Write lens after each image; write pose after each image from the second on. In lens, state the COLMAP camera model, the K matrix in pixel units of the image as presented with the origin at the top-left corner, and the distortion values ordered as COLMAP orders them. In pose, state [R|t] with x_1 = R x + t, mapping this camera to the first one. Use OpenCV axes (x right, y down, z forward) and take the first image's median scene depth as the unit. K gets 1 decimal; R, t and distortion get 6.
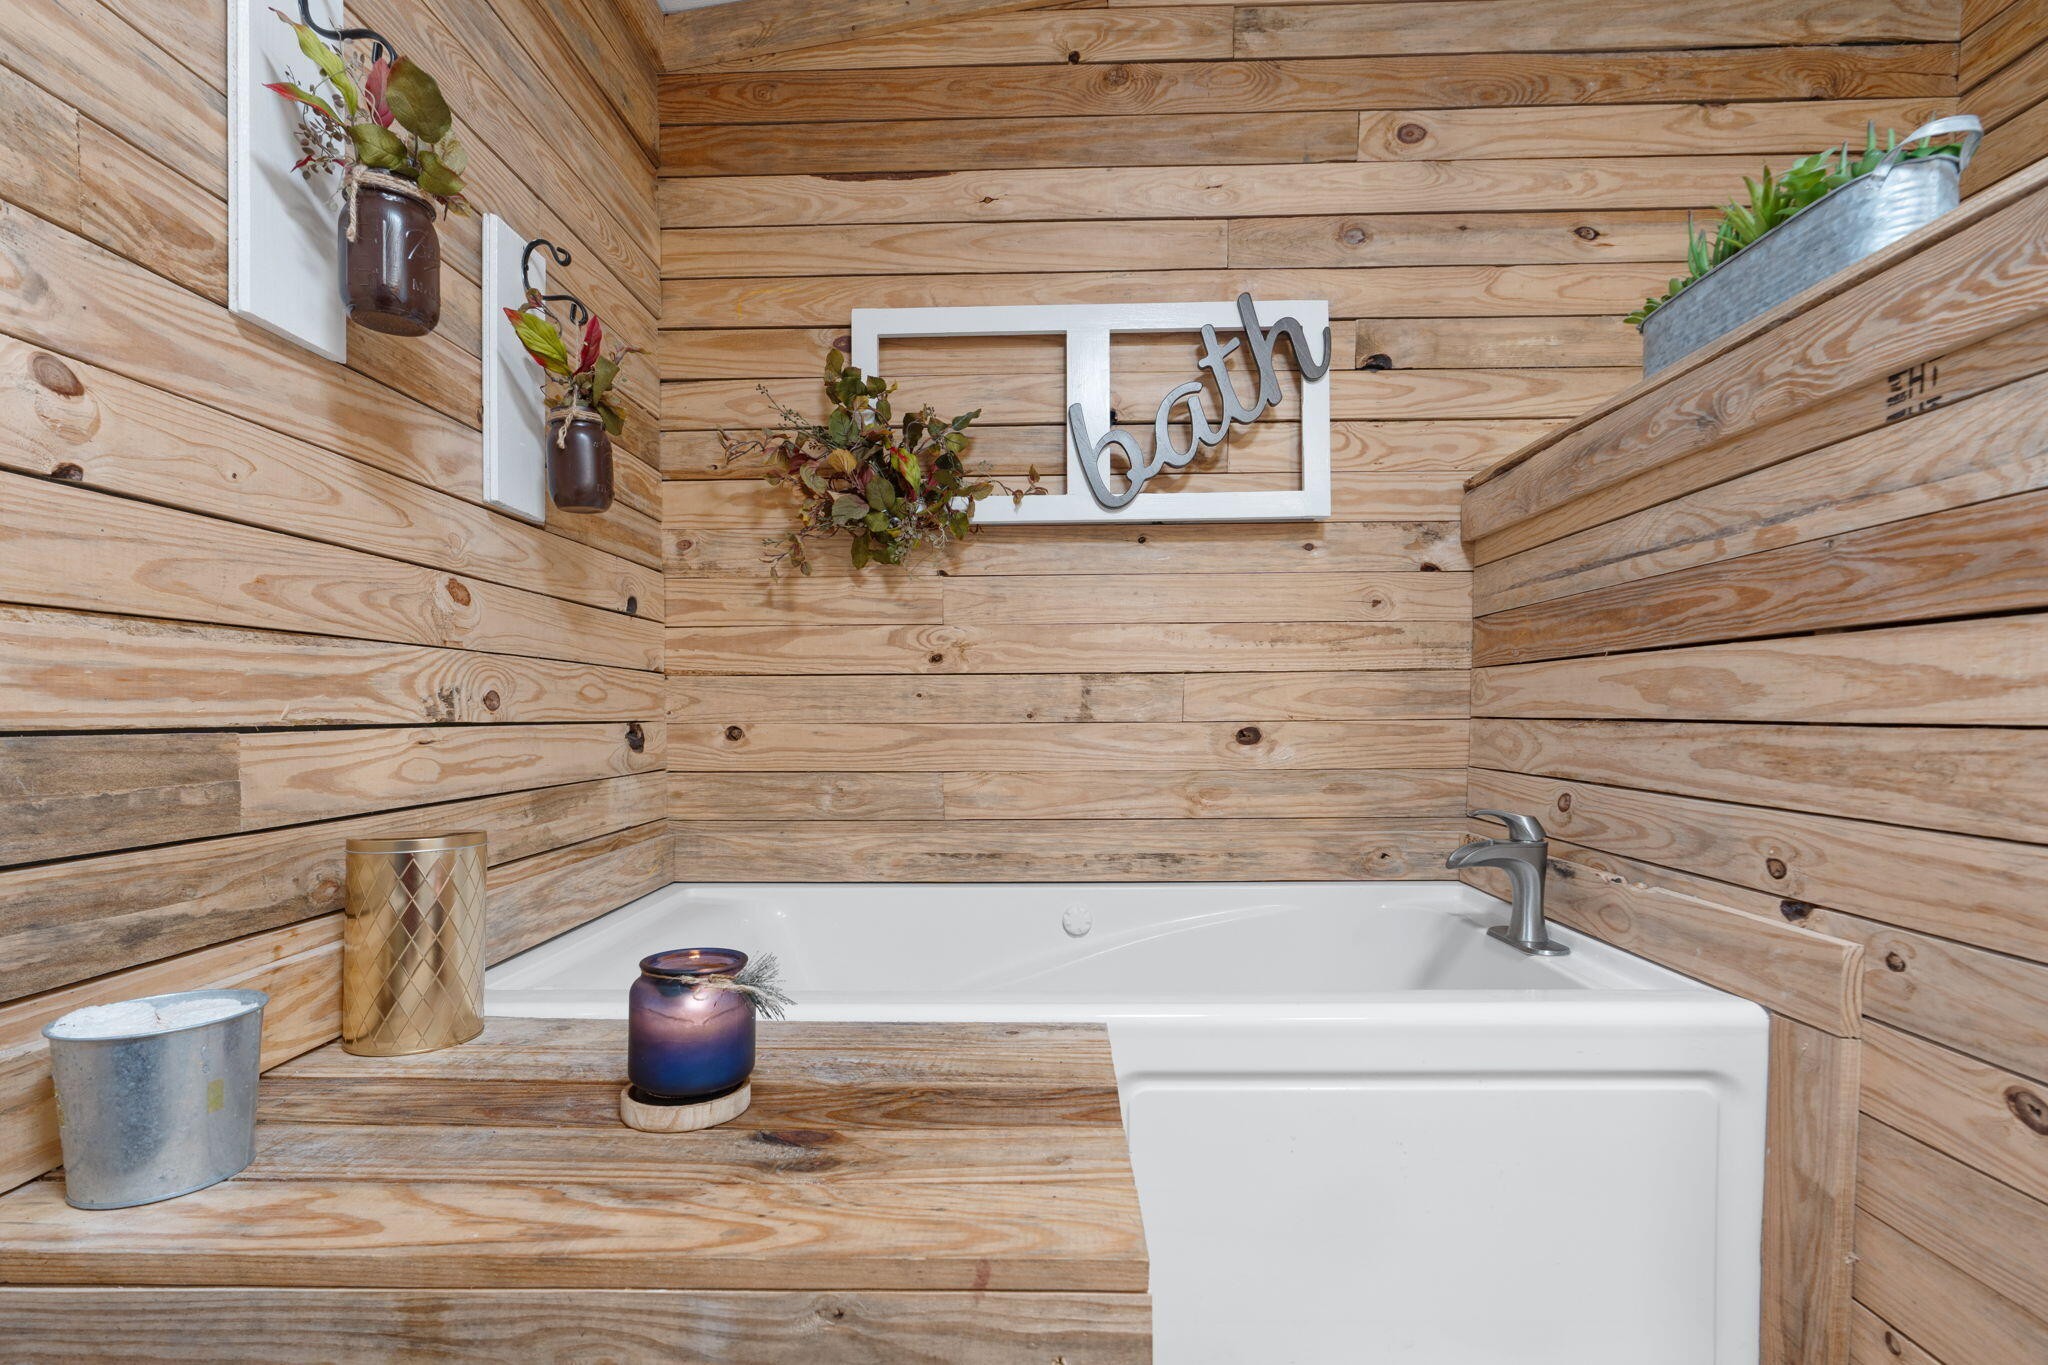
lens RADIAL K [[923.1, 0, 1019.4], [0, 923.1, 673.3], [0, 0, 1]] dist [-0.002101, 0.000574]
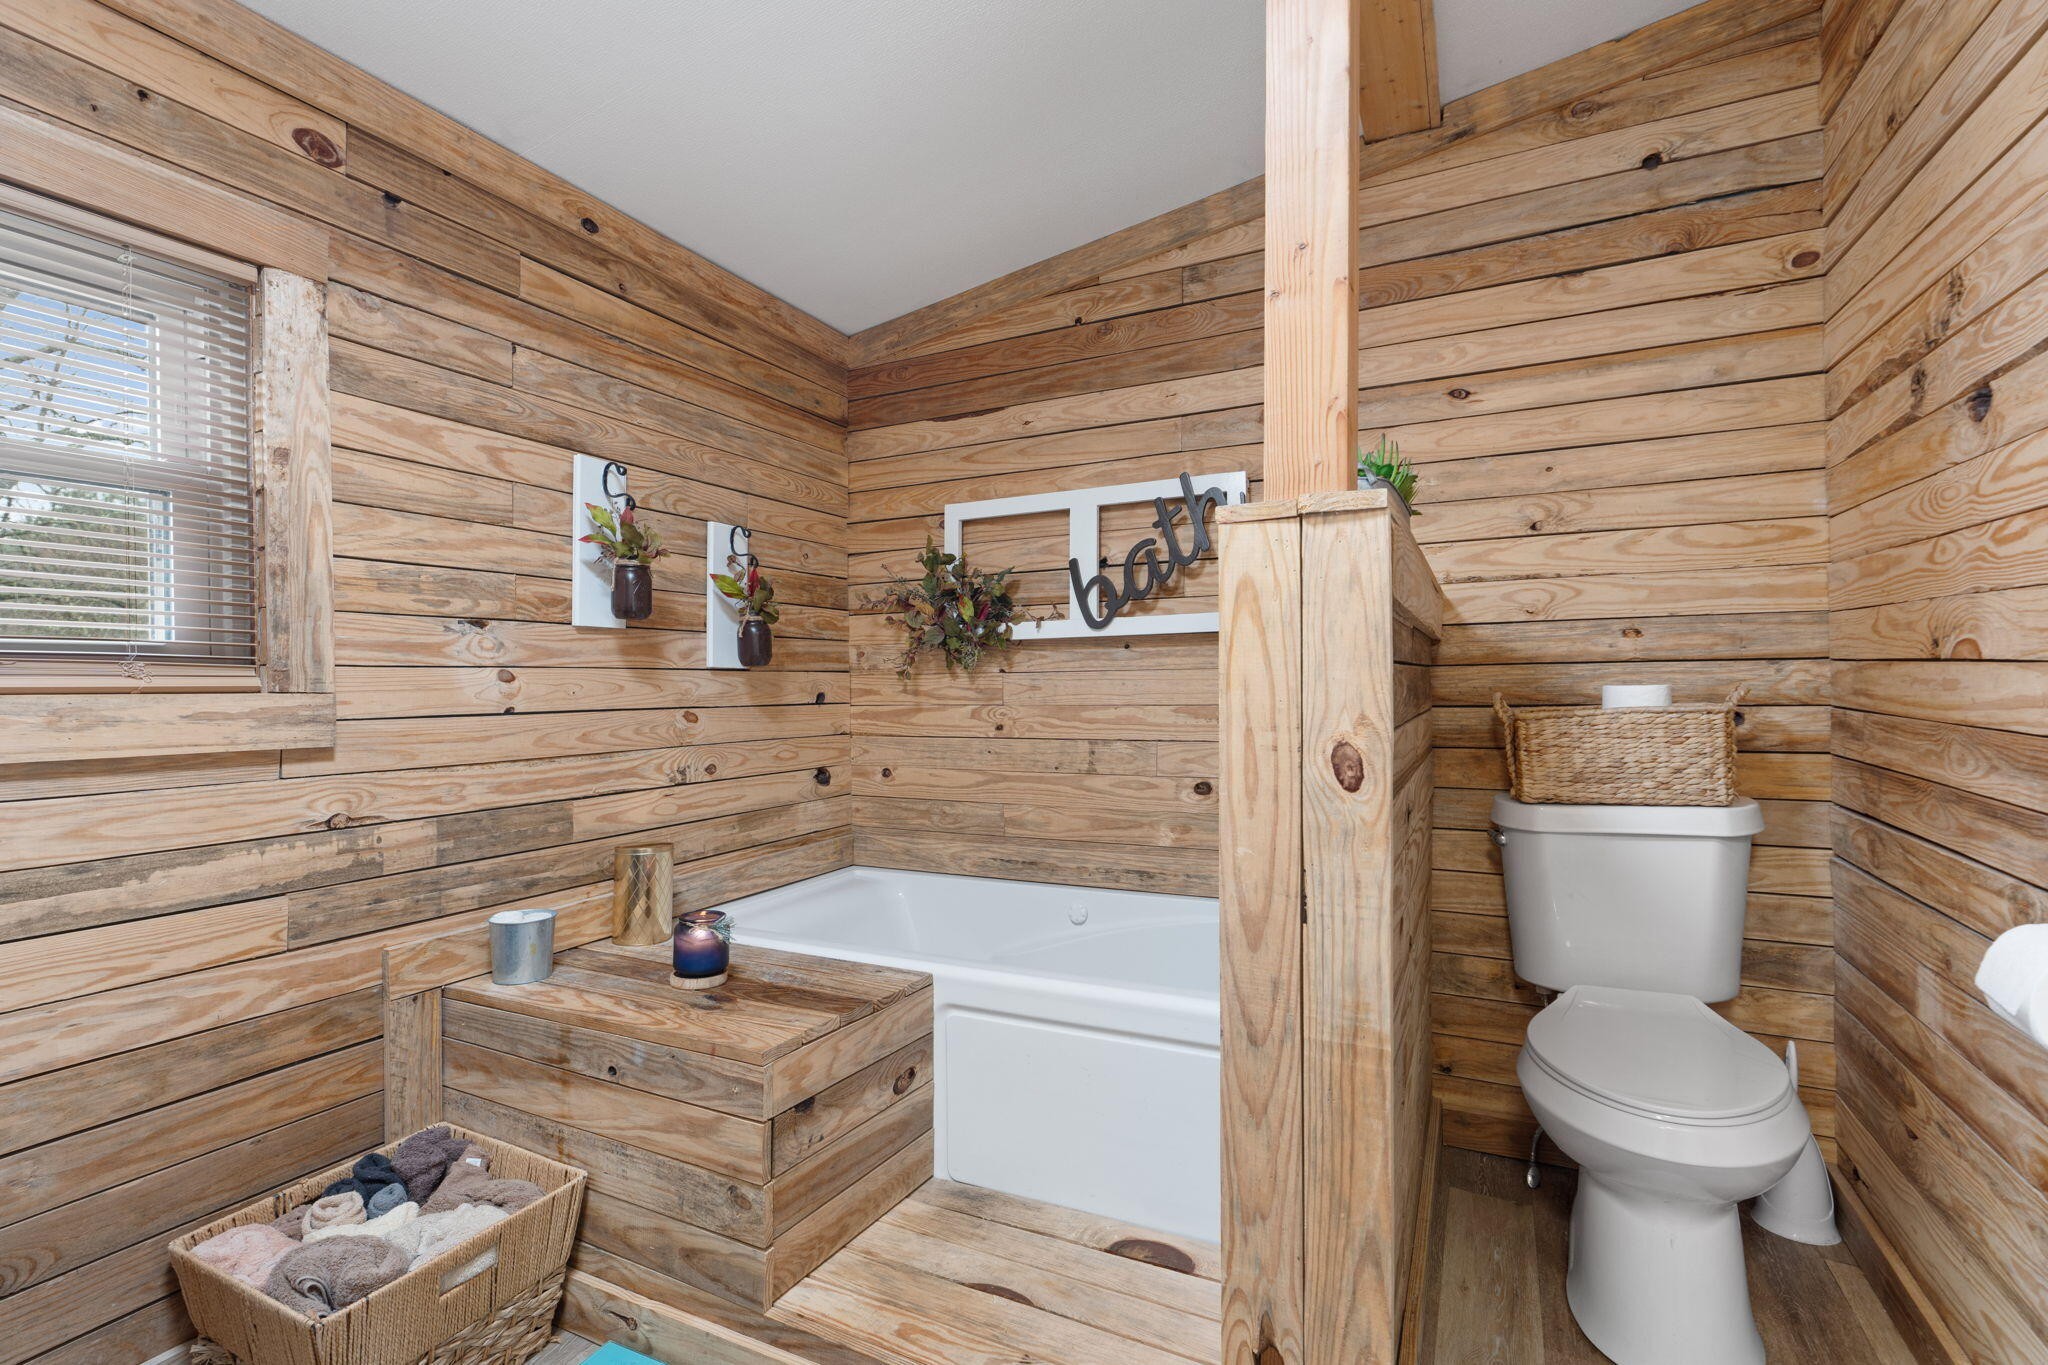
lens RADIAL K [[961.9, 0, 1133.8], [0, 961.9, 569.3], [0, 0, 1]] dist [-0.002248, -0.000686]
pose [[0.921648, -0.039981, -0.385963, 0.742053], [0.018585, 0.998084, -0.059009, -0.180375], [0.387583, 0.047212, 0.920625, -0.382420]]
